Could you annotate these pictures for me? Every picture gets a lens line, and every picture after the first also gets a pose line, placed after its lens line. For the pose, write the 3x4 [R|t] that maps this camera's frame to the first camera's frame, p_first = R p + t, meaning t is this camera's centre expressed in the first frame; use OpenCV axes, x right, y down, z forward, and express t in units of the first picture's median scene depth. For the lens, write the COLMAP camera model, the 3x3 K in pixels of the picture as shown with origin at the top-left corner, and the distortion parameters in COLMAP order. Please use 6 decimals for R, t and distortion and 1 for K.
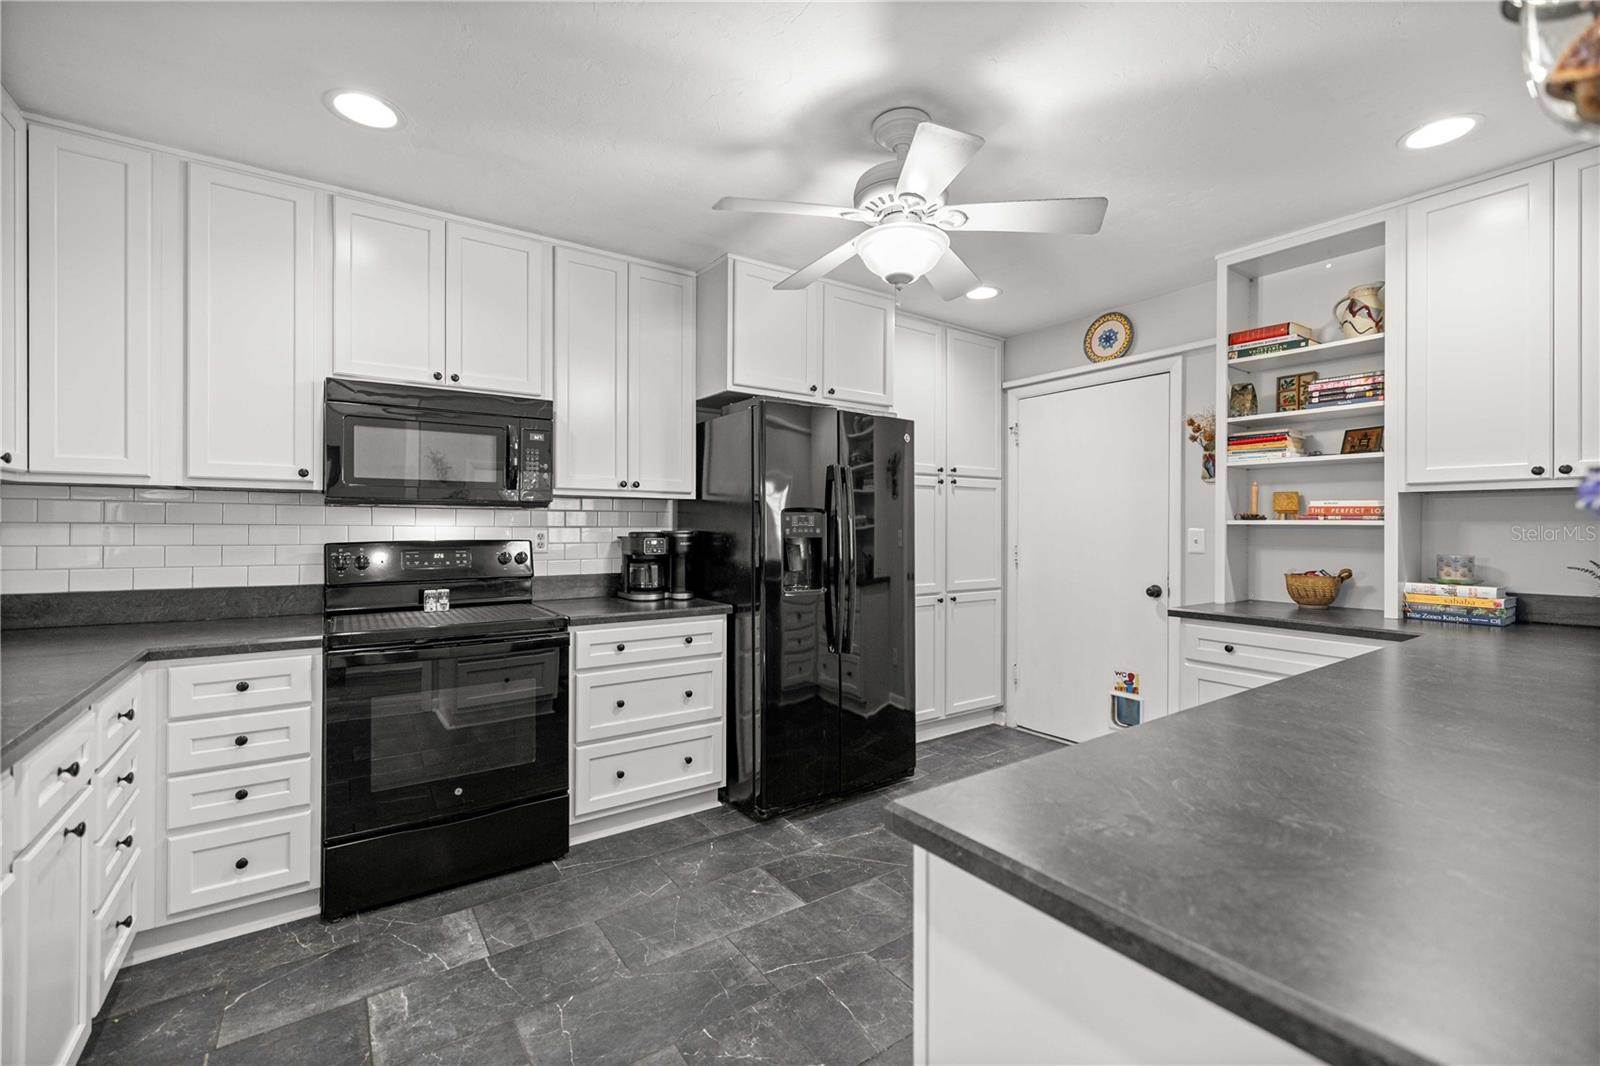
lens RADIAL K [[676.7, 0, 802.8], [0, 676.7, 526.2], [0, 0, 1]] dist [-0.000110, -0.000345]
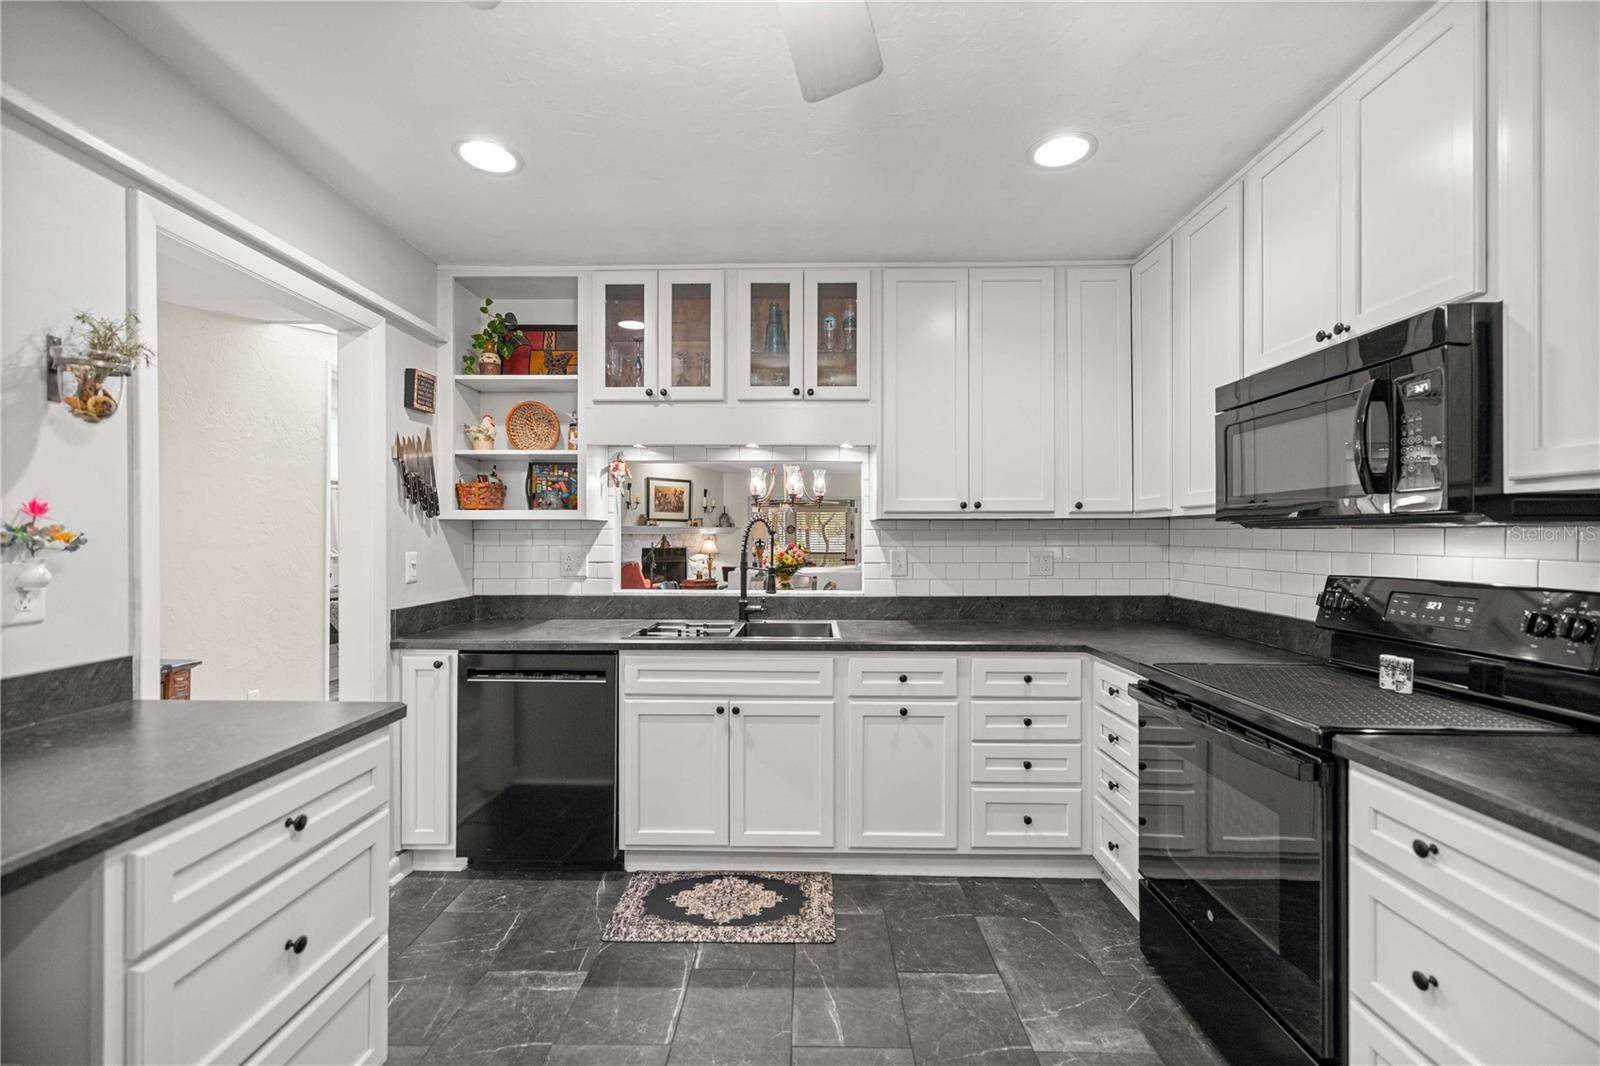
lens RADIAL K [[676.7, 0, 796.5], [0, 676.7, 535.8], [0, 0, 1]] dist [-0.000110, -0.000345]
pose [[-0.586692, -0.004423, -0.809798, 0.266360], [-0.004364, 0.999988, -0.002301, -0.013574], [0.809799, 0.002184, -0.586704, 0.798544]]
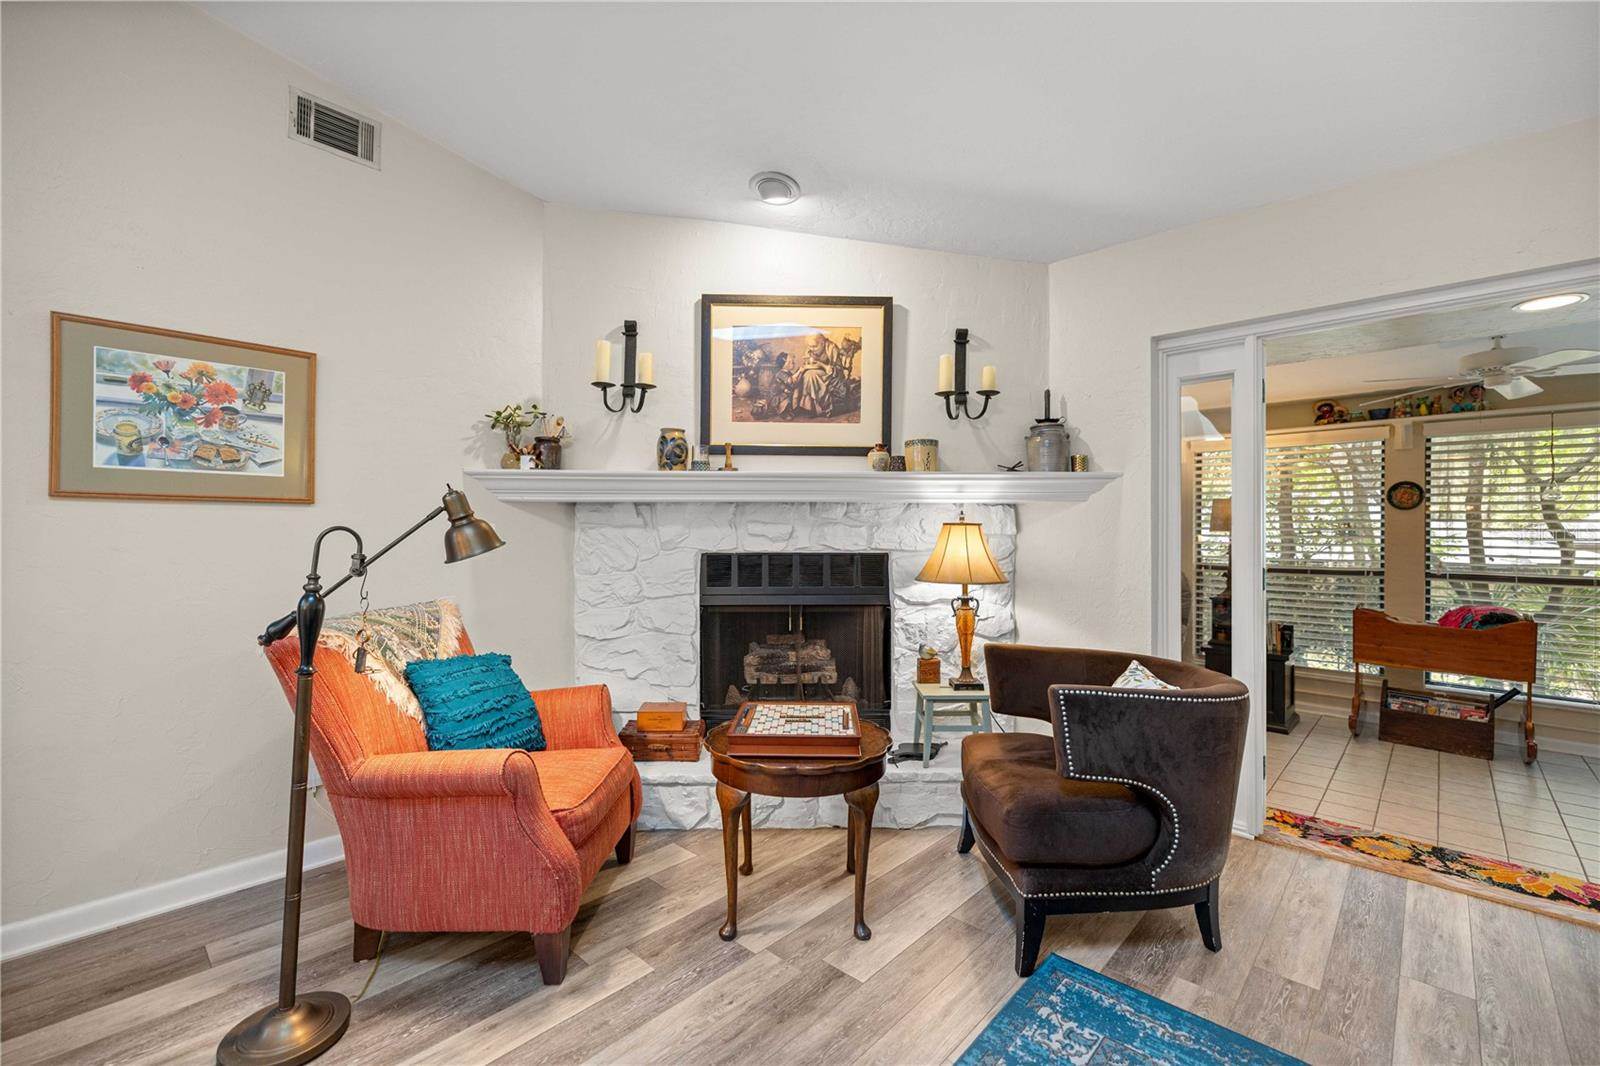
lens RADIAL K [[676.7, 0, 800.3], [0, 676.7, 532.4], [0, 0, 1]] dist [-0.000110, -0.000345]
pose [[-0.979704, -0.004003, -0.200410, -2.116960], [-0.005169, 0.999973, 0.005295, 0.009960], [0.200383, 0.006224, -0.979698, -0.949814]]
